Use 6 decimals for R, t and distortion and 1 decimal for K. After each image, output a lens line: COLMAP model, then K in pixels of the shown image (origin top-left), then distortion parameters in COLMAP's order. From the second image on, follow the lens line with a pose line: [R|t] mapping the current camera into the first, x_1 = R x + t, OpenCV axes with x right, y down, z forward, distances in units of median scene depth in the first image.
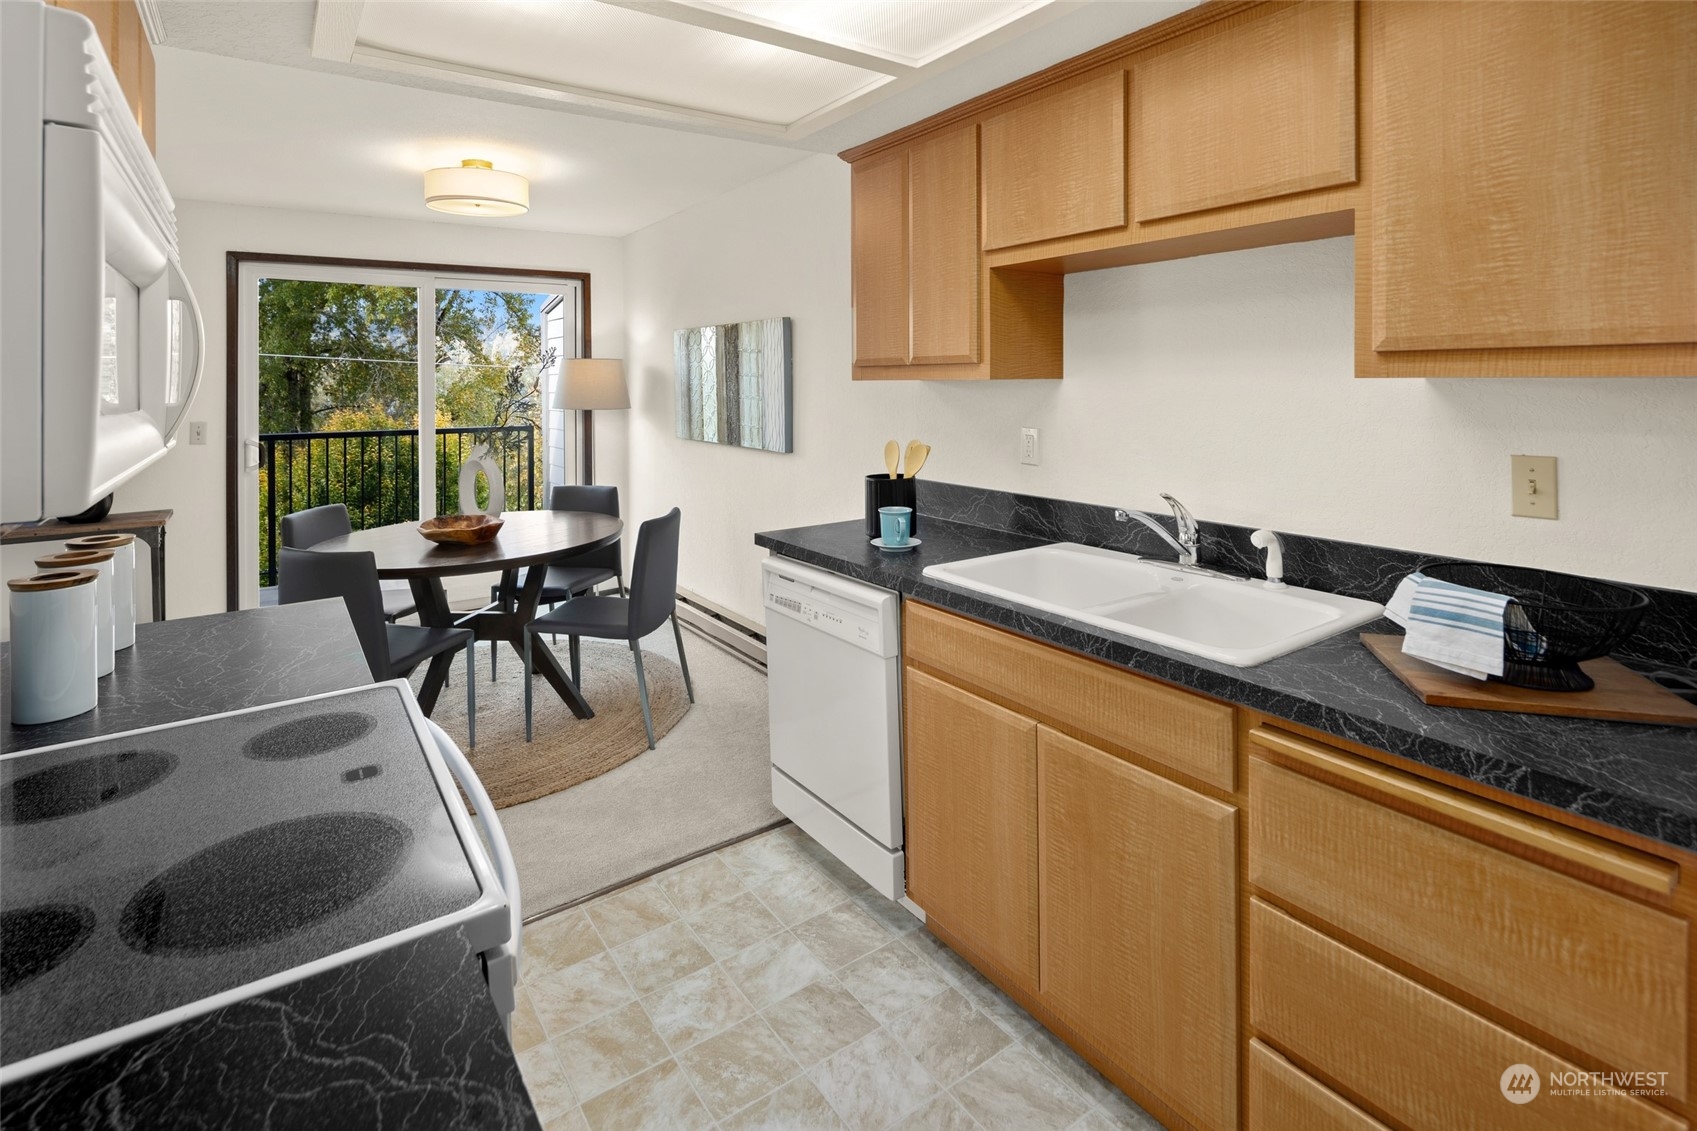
lens RADIAL K [[834.9, 0, 849.7], [0, 834.9, 383.9], [0, 0, 1]] dist [0.005236, -0.006713]
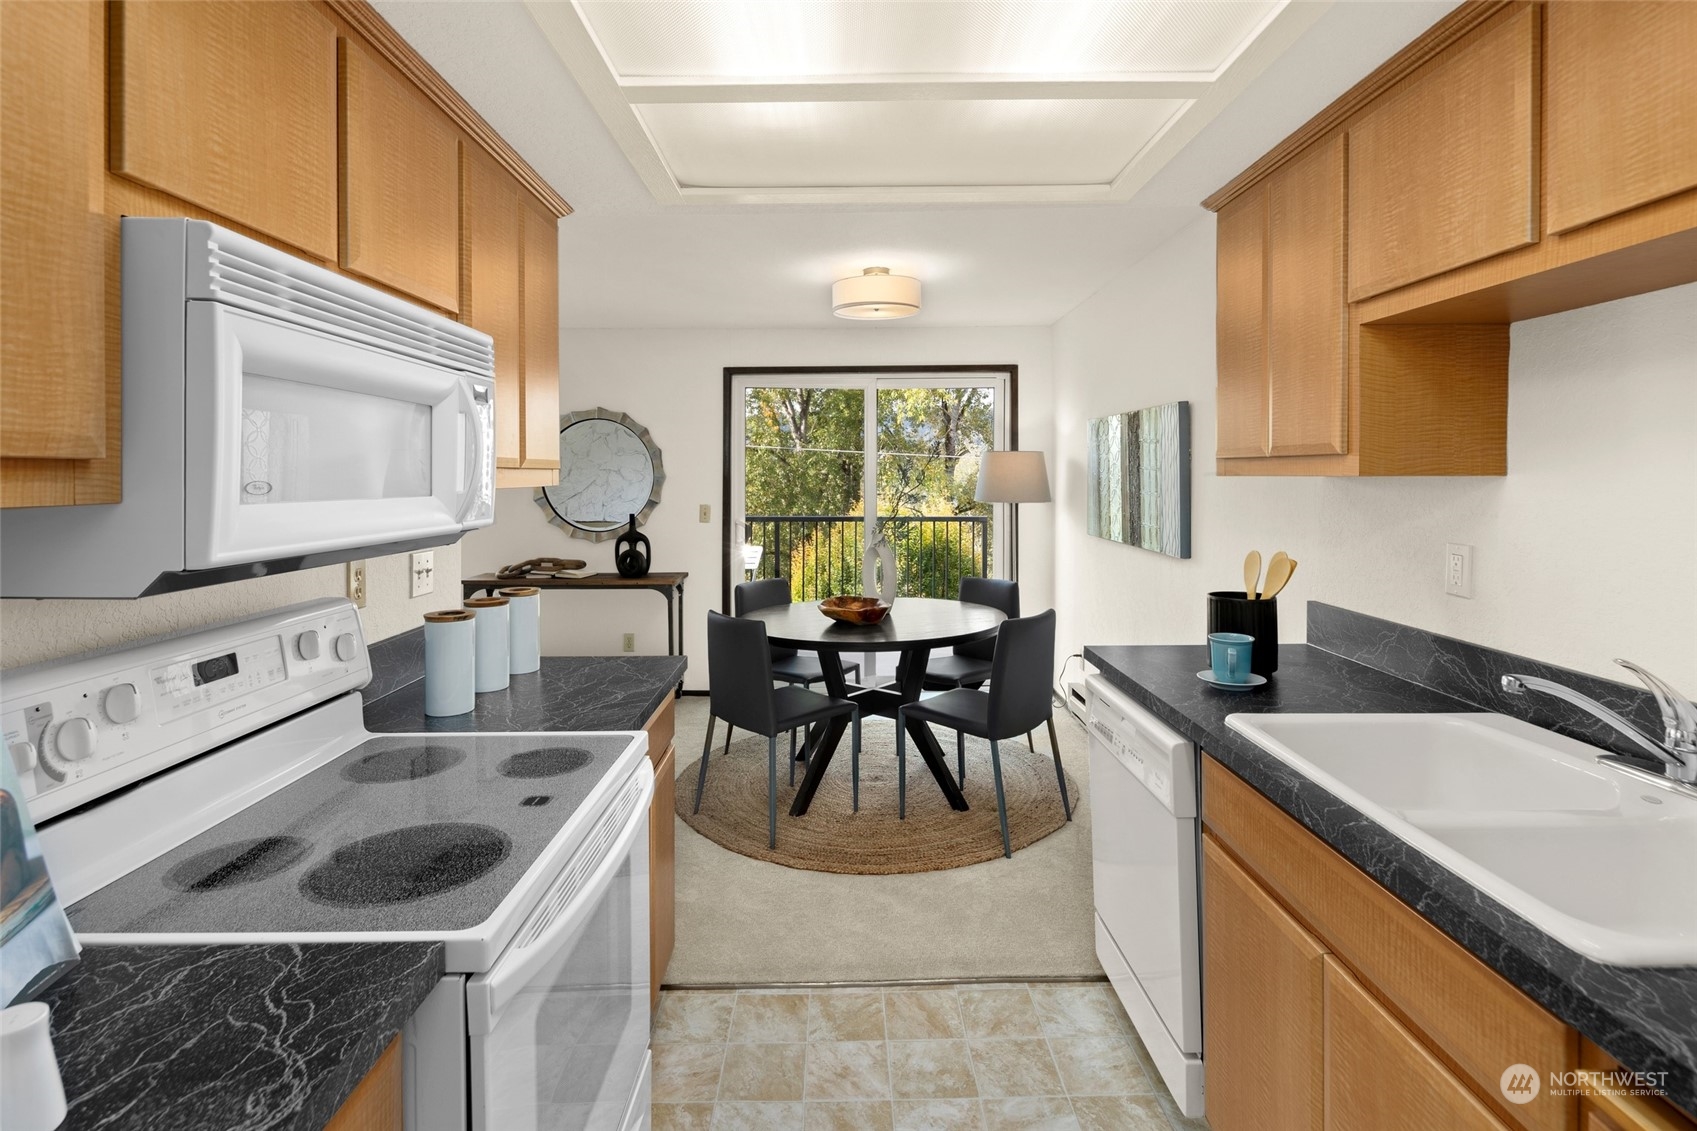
lens RADIAL K [[852.1, 0, 833.4], [0, 852.1, 480.6], [0, 0, 1]] dist [0.003922, -0.006940]
pose [[0.815897, 0.009976, -0.578111, 0.200427], [-0.006650, 0.999947, 0.007871, -0.003598], [0.578159, -0.002577, 0.815920, 0.103946]]
